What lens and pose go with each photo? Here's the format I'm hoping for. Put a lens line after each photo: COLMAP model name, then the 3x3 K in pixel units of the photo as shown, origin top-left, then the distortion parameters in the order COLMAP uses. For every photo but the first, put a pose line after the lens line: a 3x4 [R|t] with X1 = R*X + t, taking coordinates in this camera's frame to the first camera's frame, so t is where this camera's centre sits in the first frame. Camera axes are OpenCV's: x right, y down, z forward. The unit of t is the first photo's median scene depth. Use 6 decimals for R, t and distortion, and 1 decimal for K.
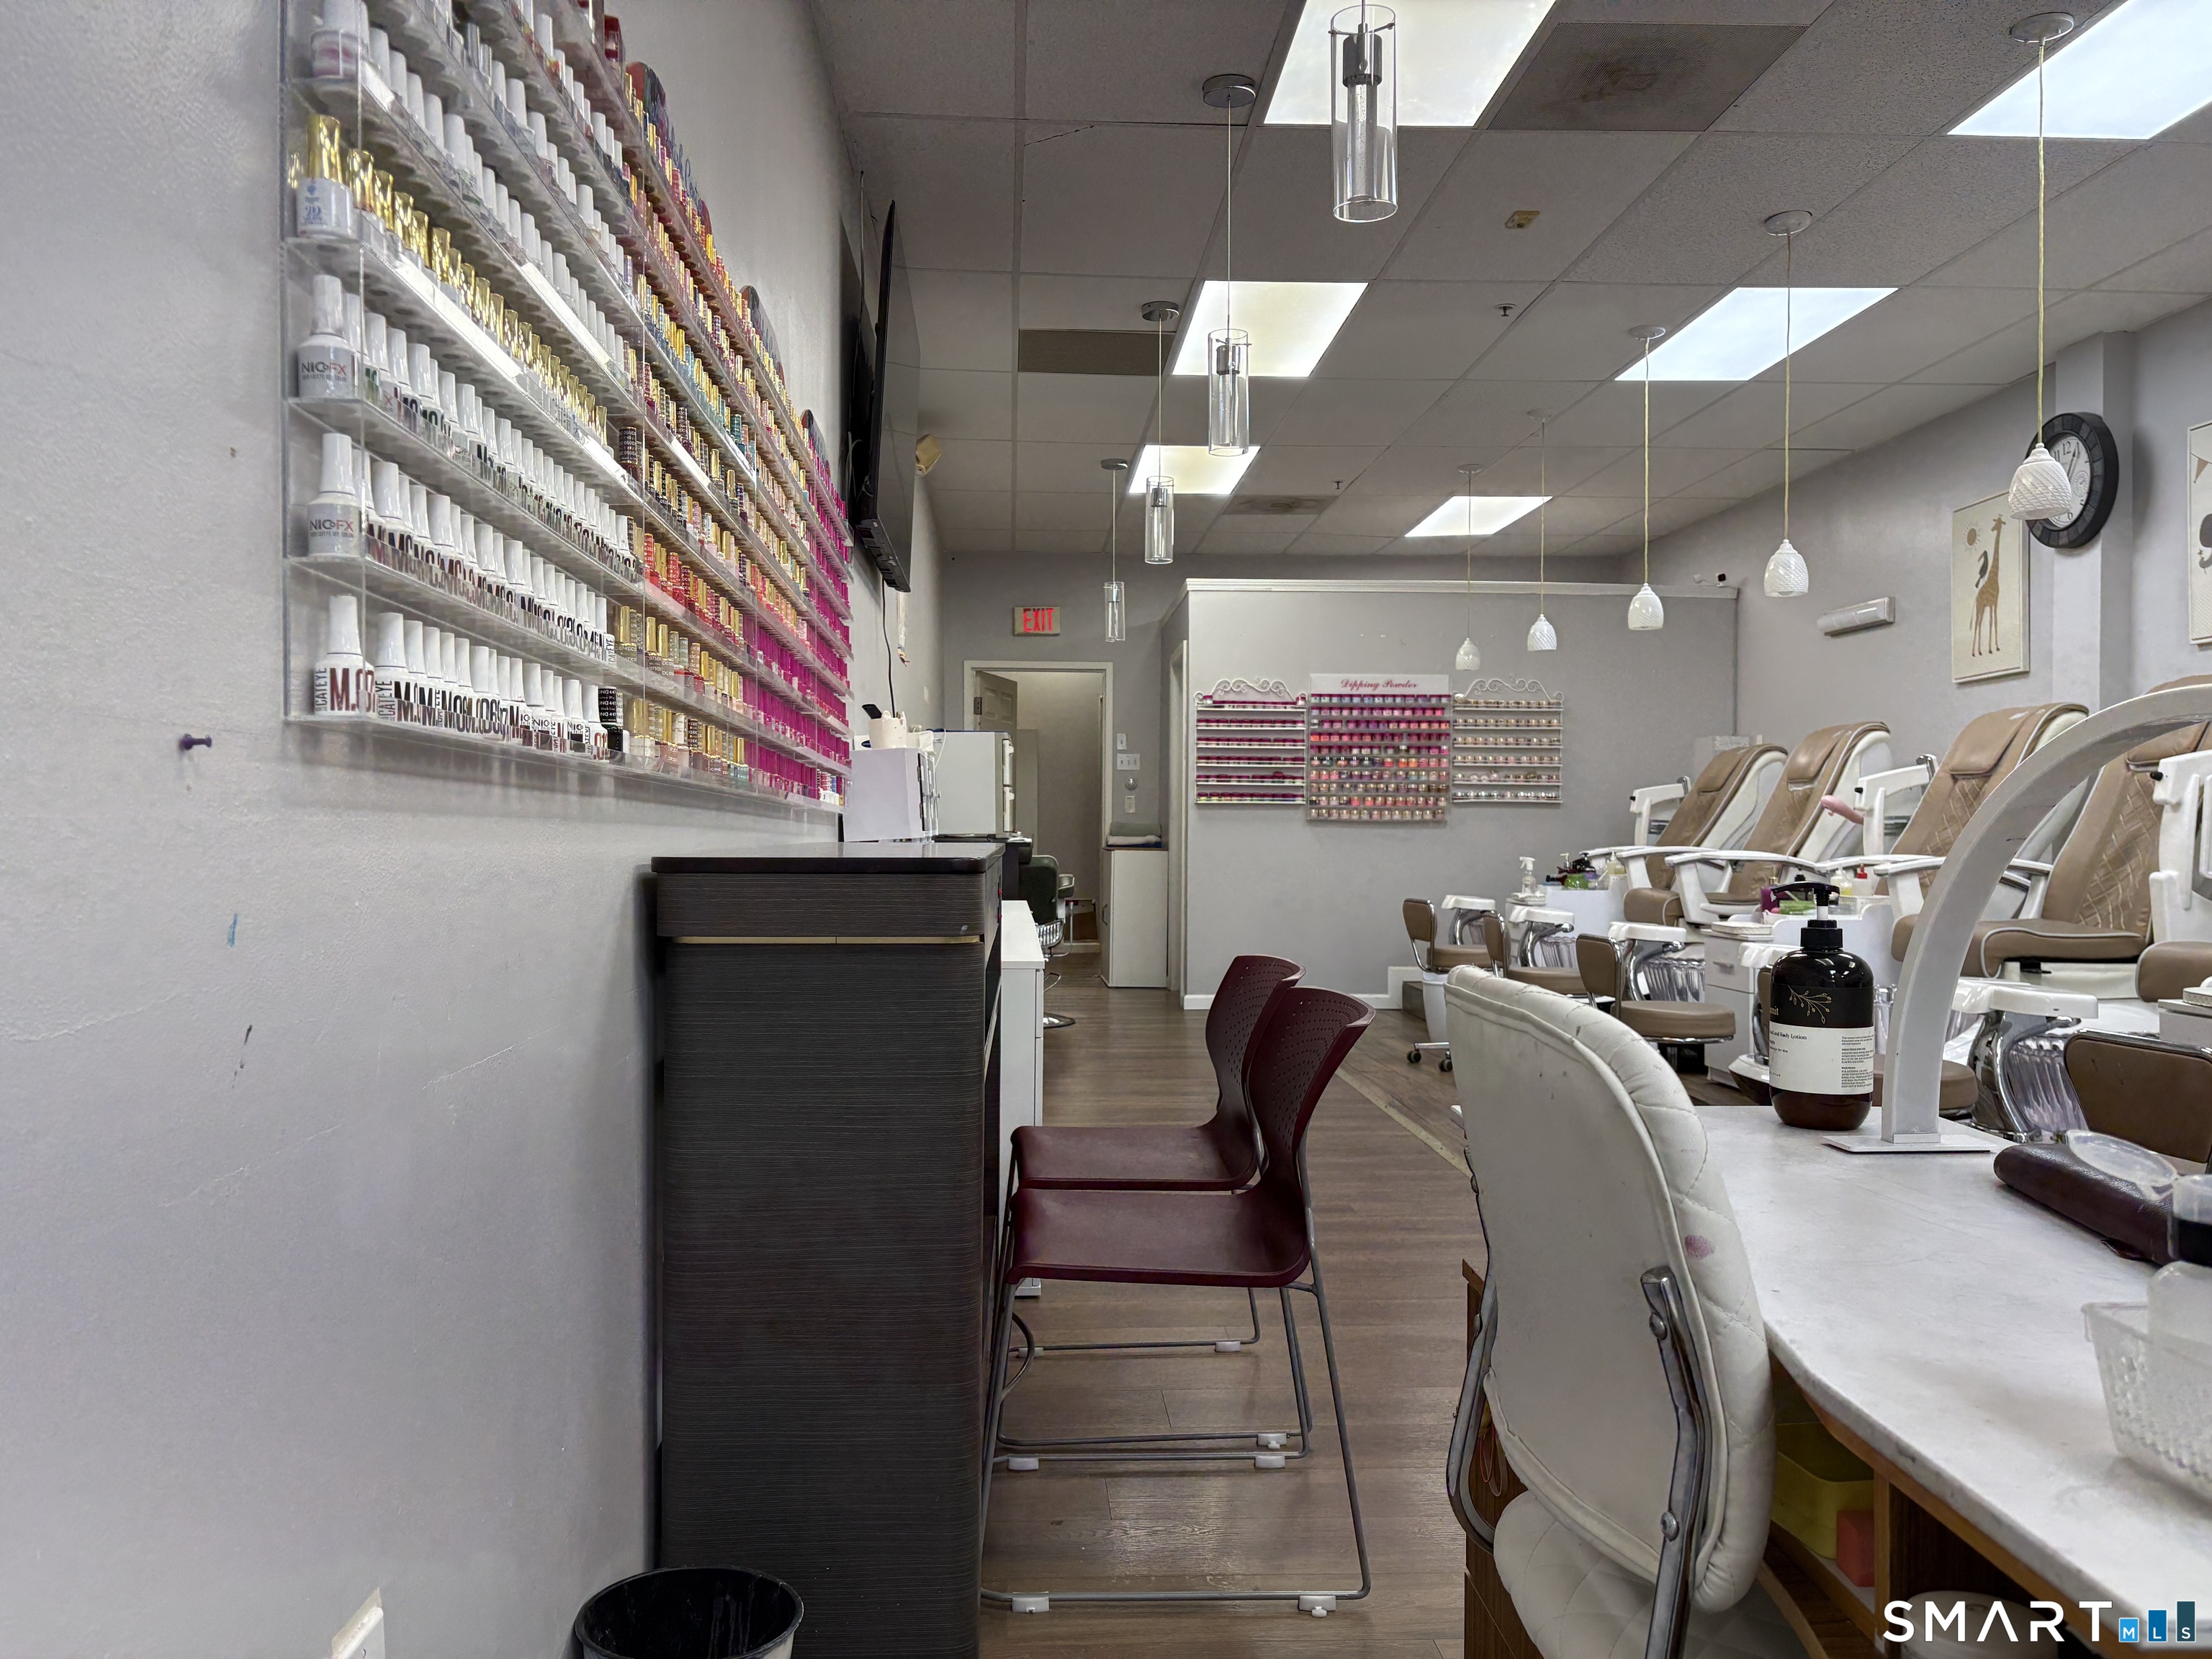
lens RADIAL K [[1668.3, 0, 1112.0], [0, 1668.3, 829.6], [0, 0, 1]] dist [0.075317, -0.088144]
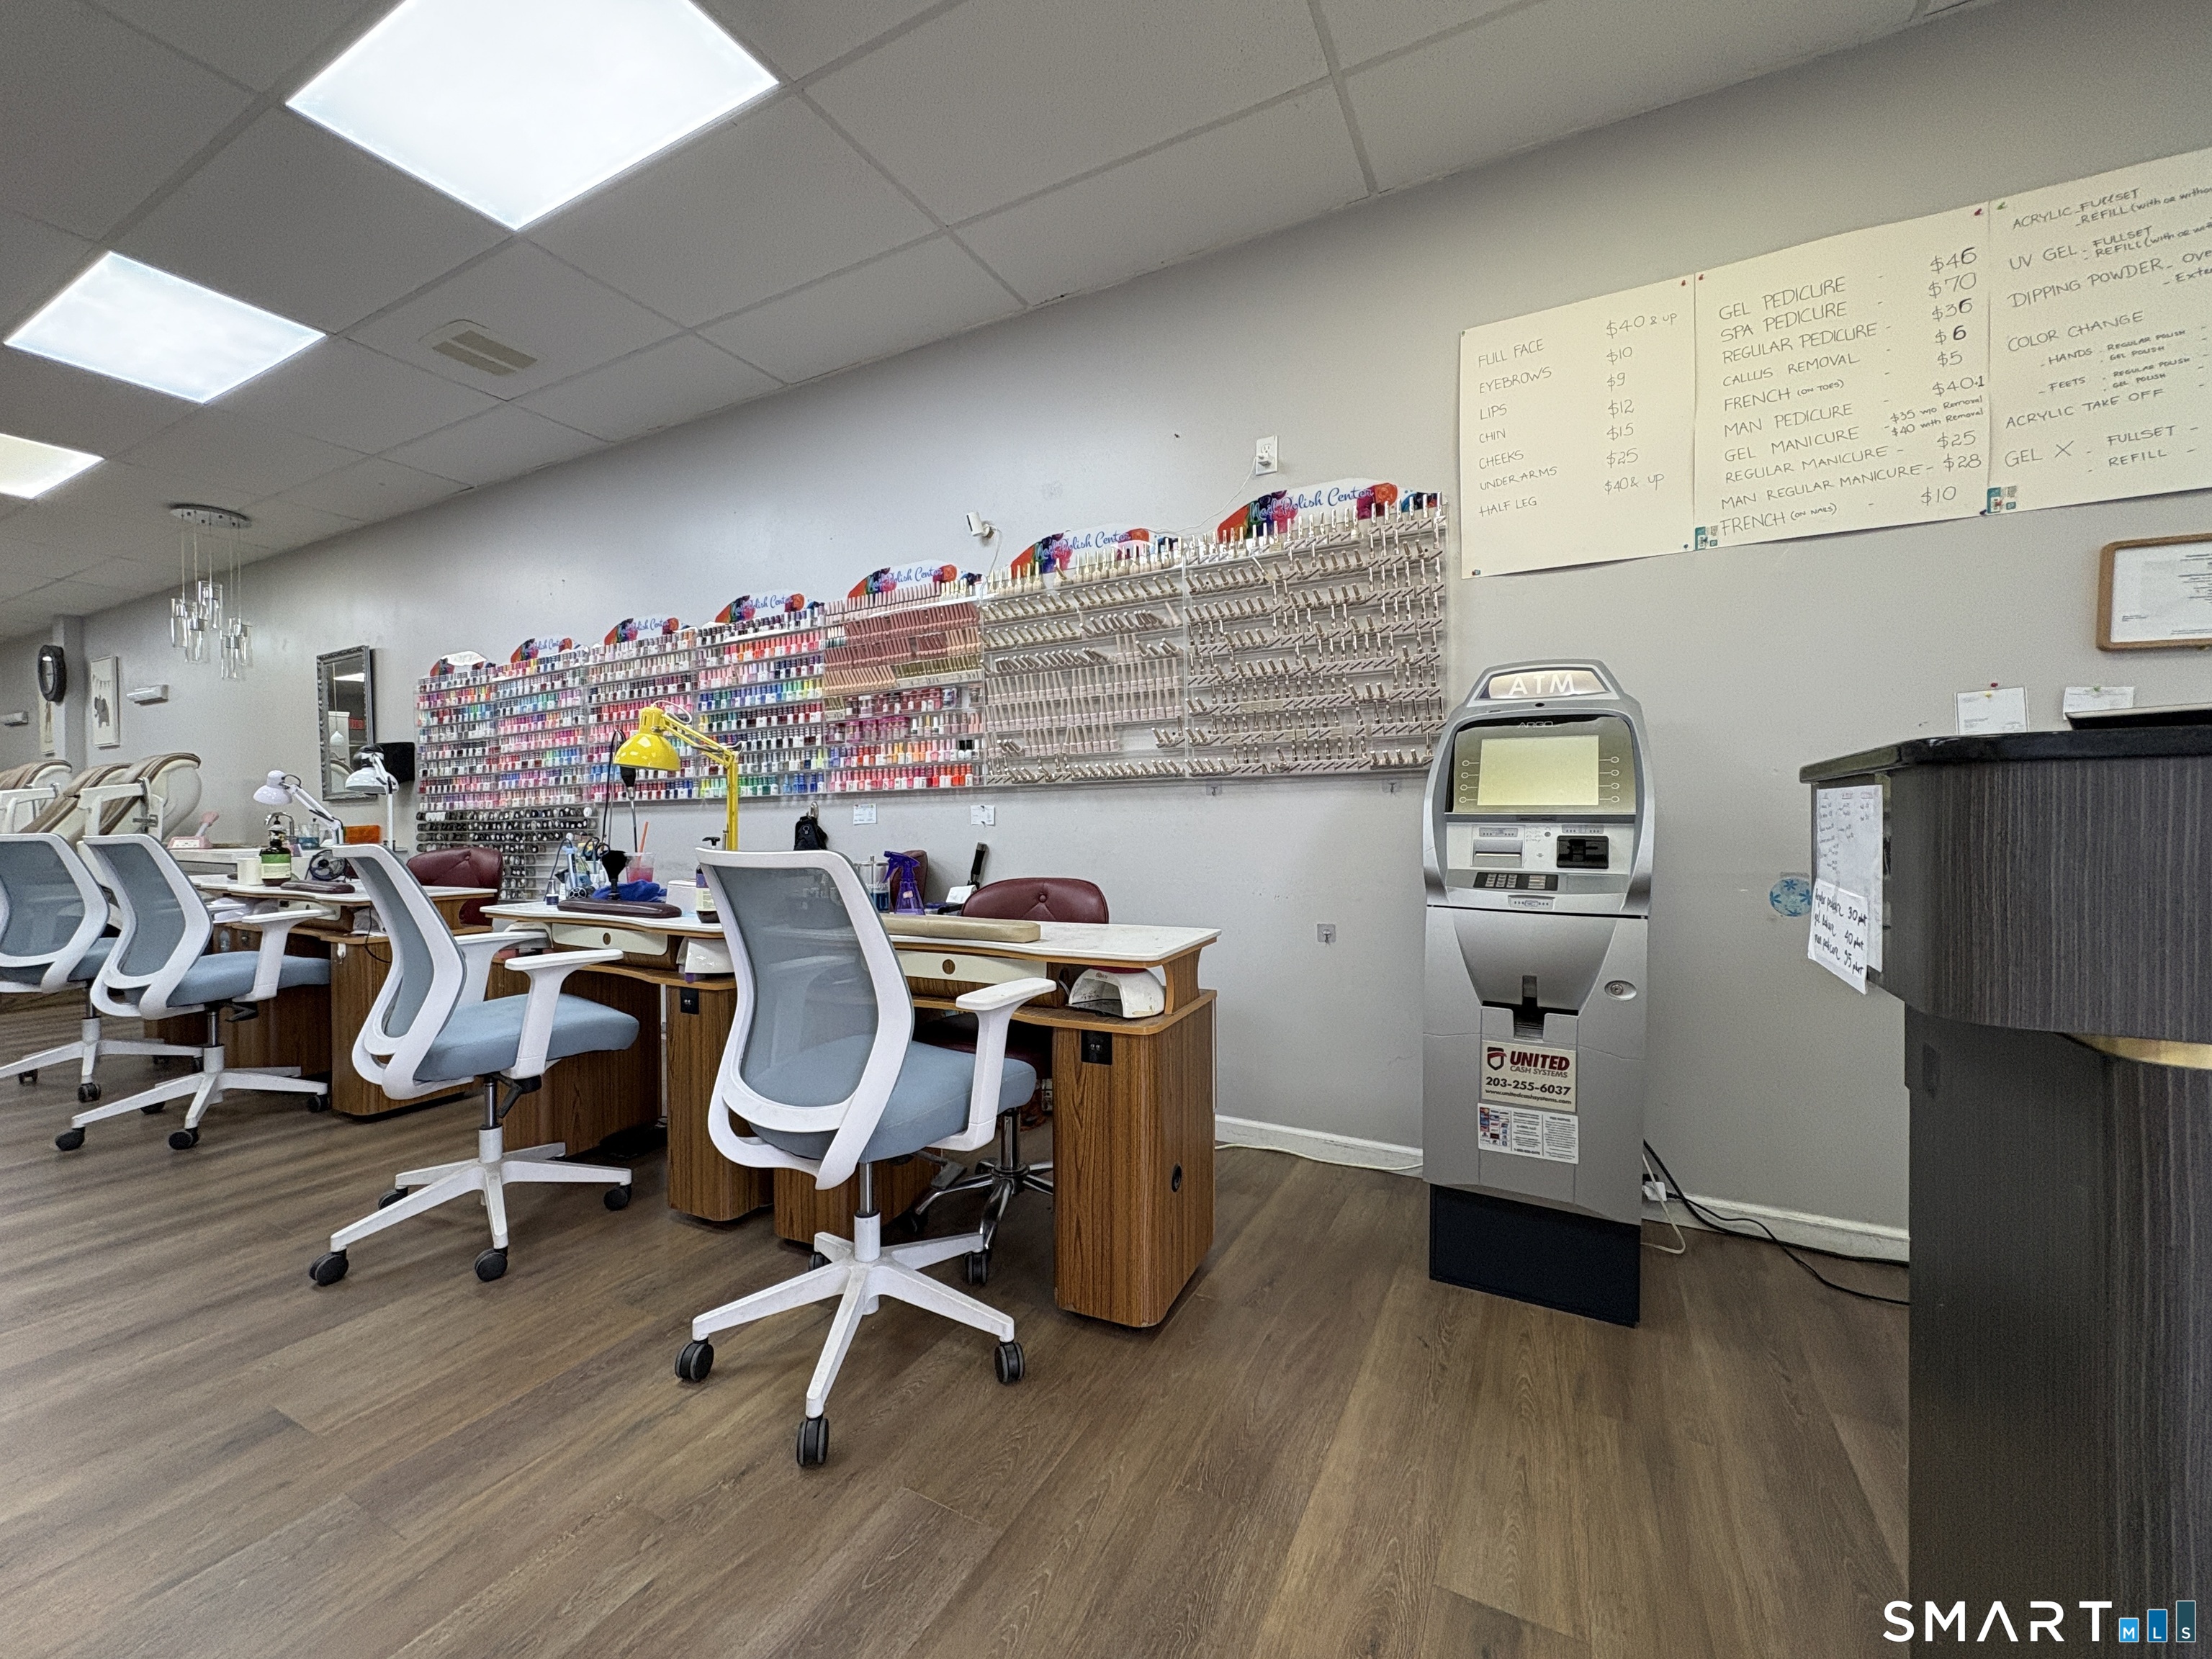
lens RADIAL K [[882.5, 0, 1109.5], [0, 882.5, 825.3], [0, 0, 1]] dist [0.001551, -0.000288]
pose [[0.522960, -0.011561, 0.852279, 0.449298], [0.006684, 0.999933, 0.009463, 0.006946], [-0.852331, 0.000747, 0.523002, -1.450014]]
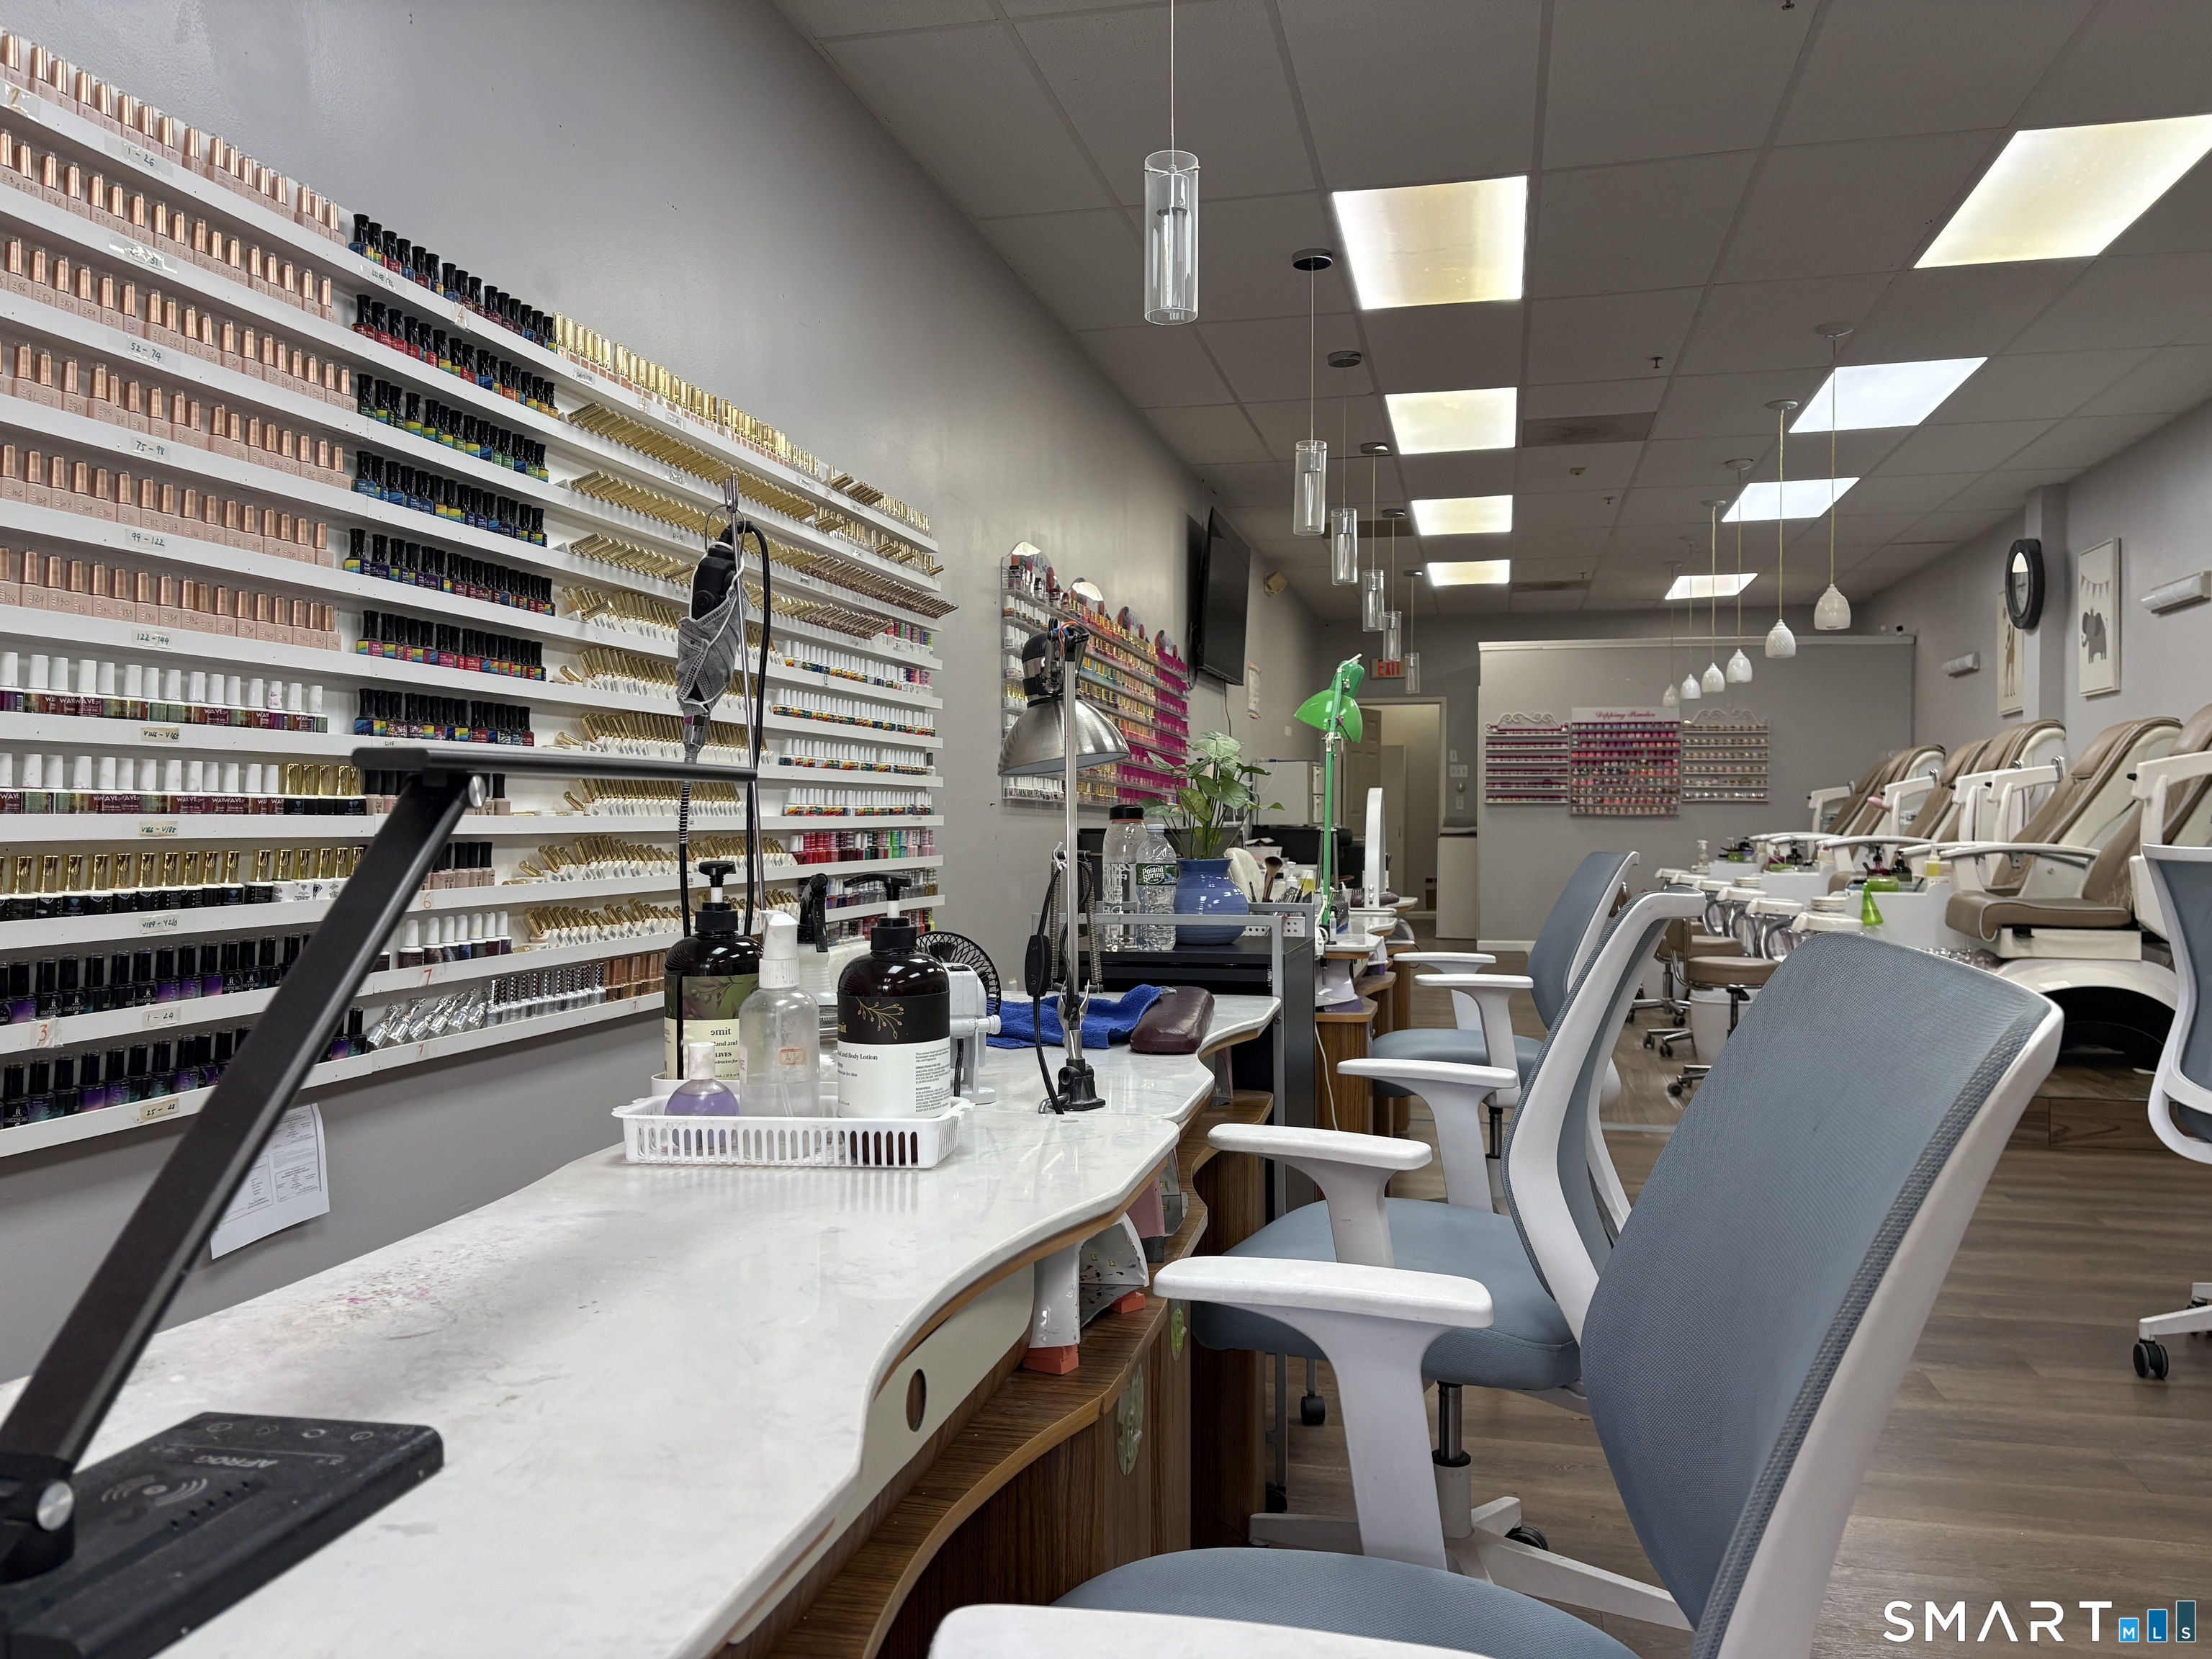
lens RADIAL K [[1668.3, 0, 1112.0], [0, 1668.3, 829.6], [0, 0, 1]] dist [0.075317, -0.088144]
pose [[0.959292, -0.000353, -0.282415, 0.347049], [0.001241, 0.999995, 0.002967, 0.004888], [0.282412, -0.003196, 0.959288, -1.030579]]
